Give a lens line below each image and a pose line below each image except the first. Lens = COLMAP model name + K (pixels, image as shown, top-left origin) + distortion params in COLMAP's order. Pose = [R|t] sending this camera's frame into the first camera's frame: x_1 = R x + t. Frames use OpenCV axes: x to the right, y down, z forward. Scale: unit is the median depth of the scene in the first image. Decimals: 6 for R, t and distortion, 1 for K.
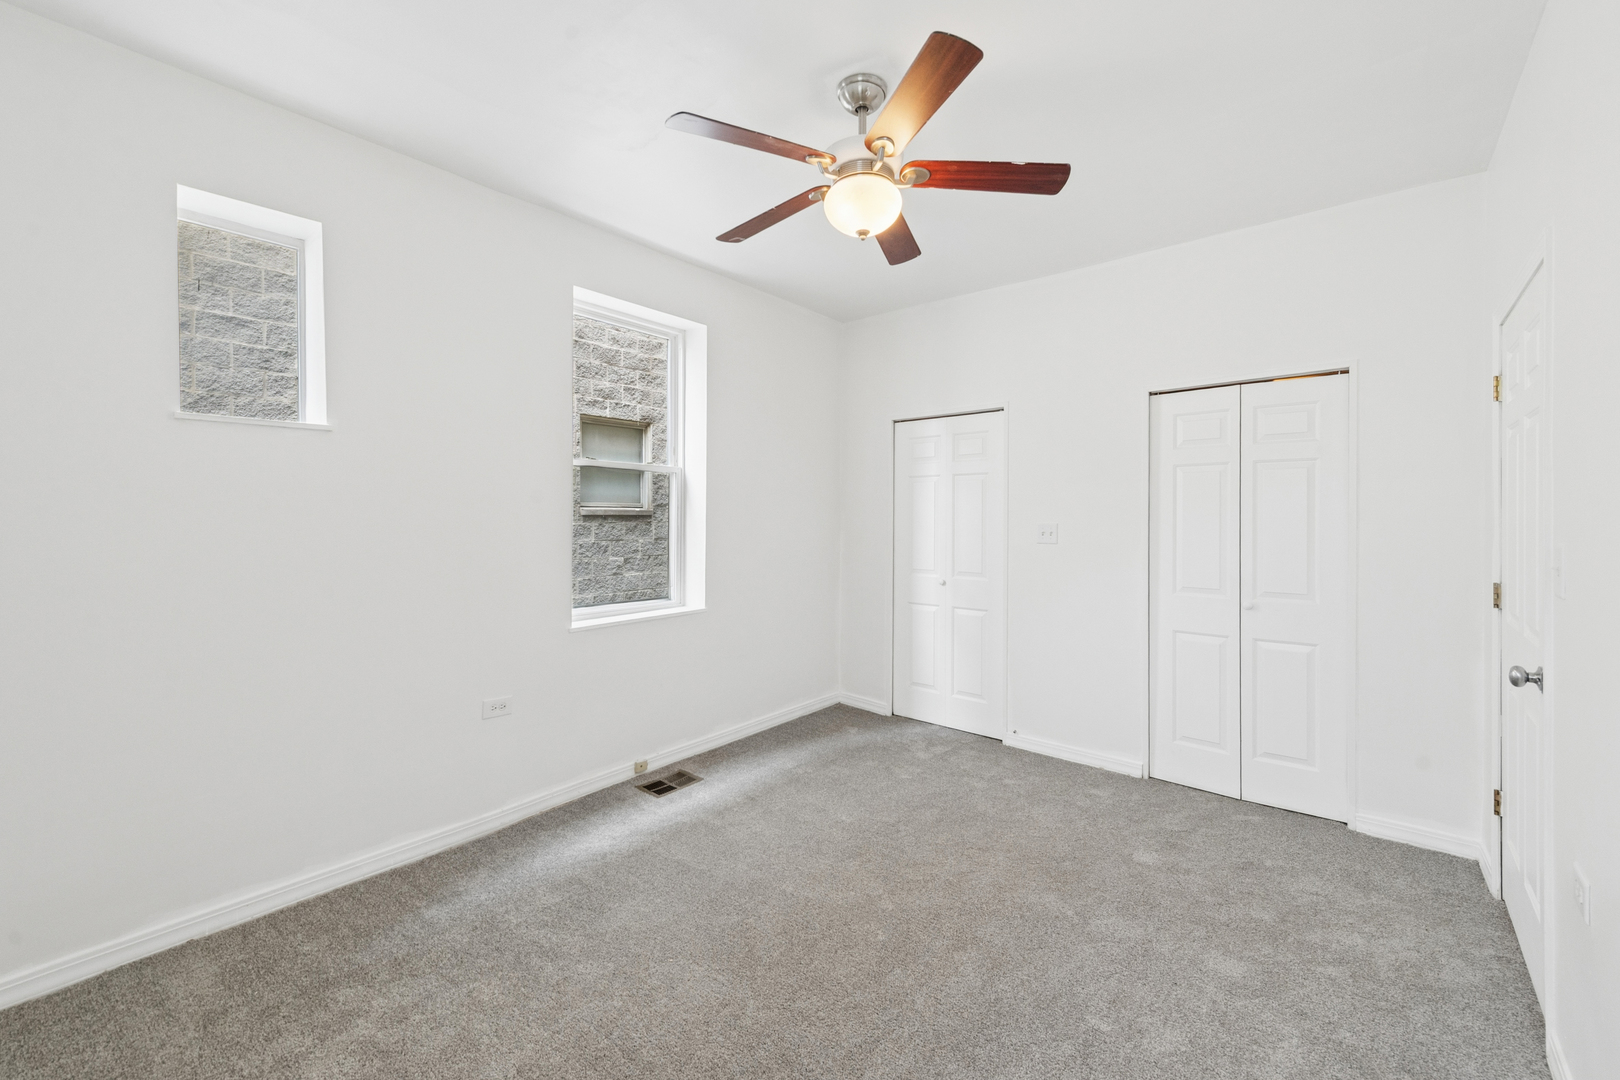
lens RADIAL K [[654.1, 0, 806.5], [0, 654.1, 524.1], [0, 0, 1]] dist [0.011681, -0.000567]
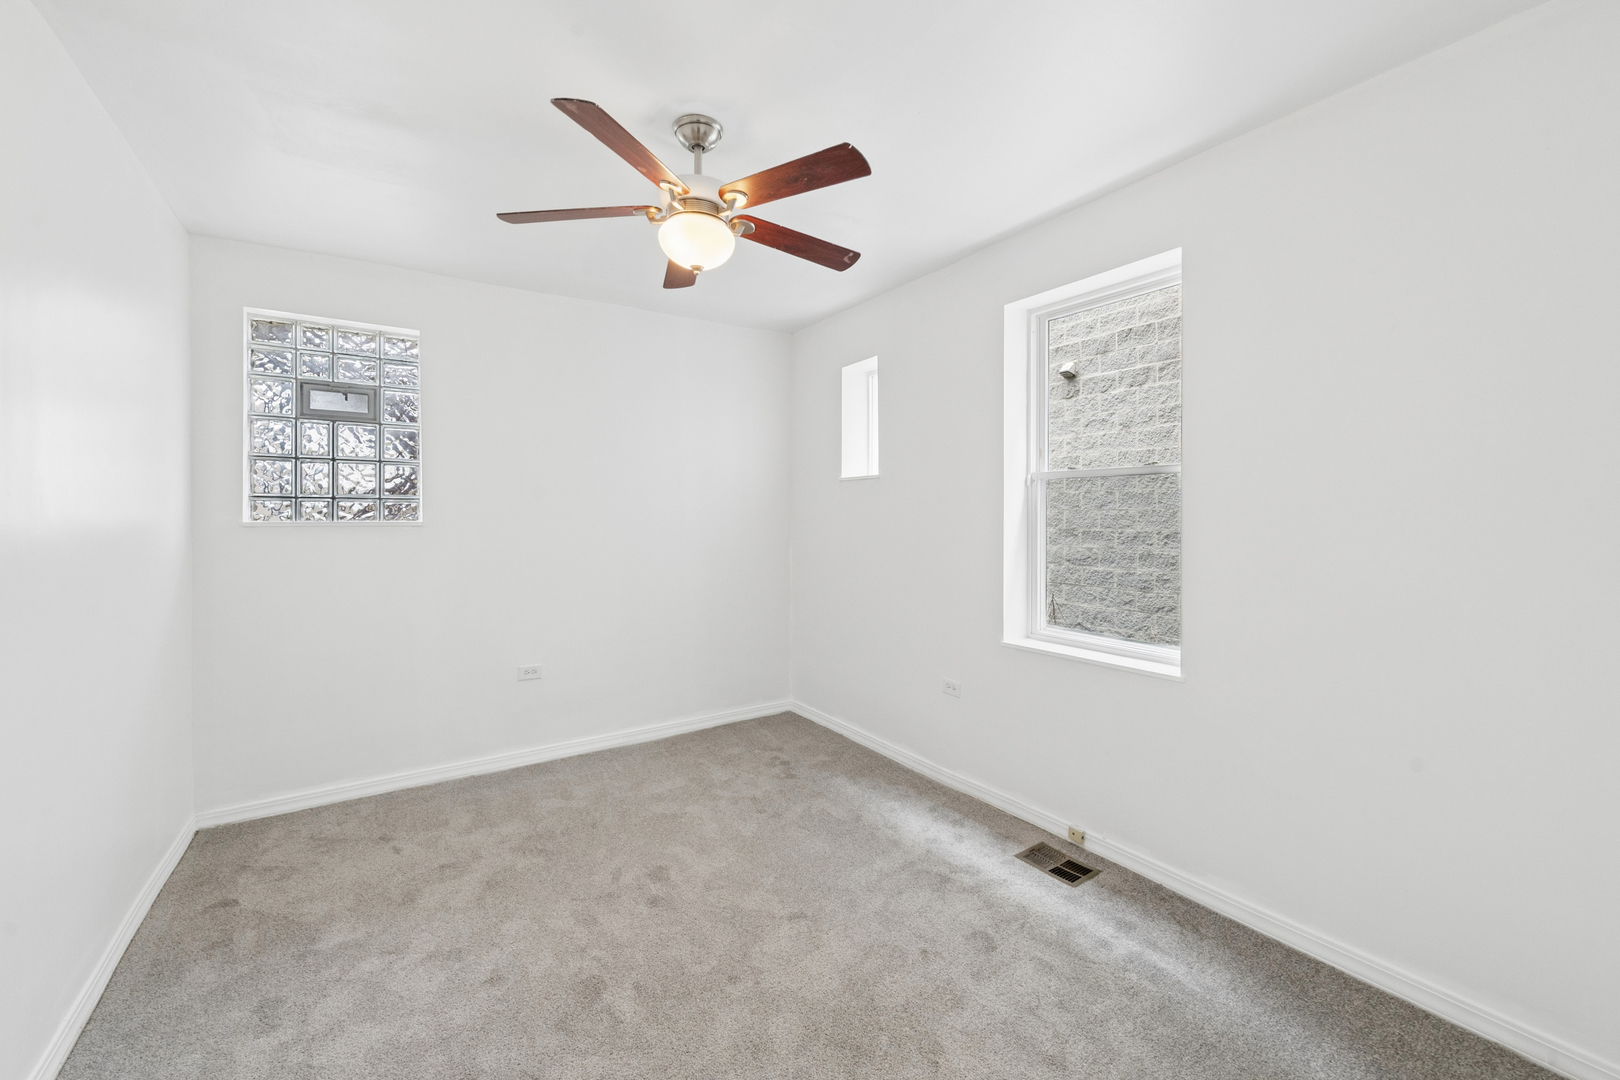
lens RADIAL K [[654.1, 0, 808.7], [0, 654.1, 528.5], [0, 0, 1]] dist [0.011681, -0.000567]
pose [[-0.292306, 0.018876, -0.956139, 0.643815], [-0.007790, 0.999725, 0.022117, -0.031510], [0.956293, 0.013913, -0.292078, 0.937383]]
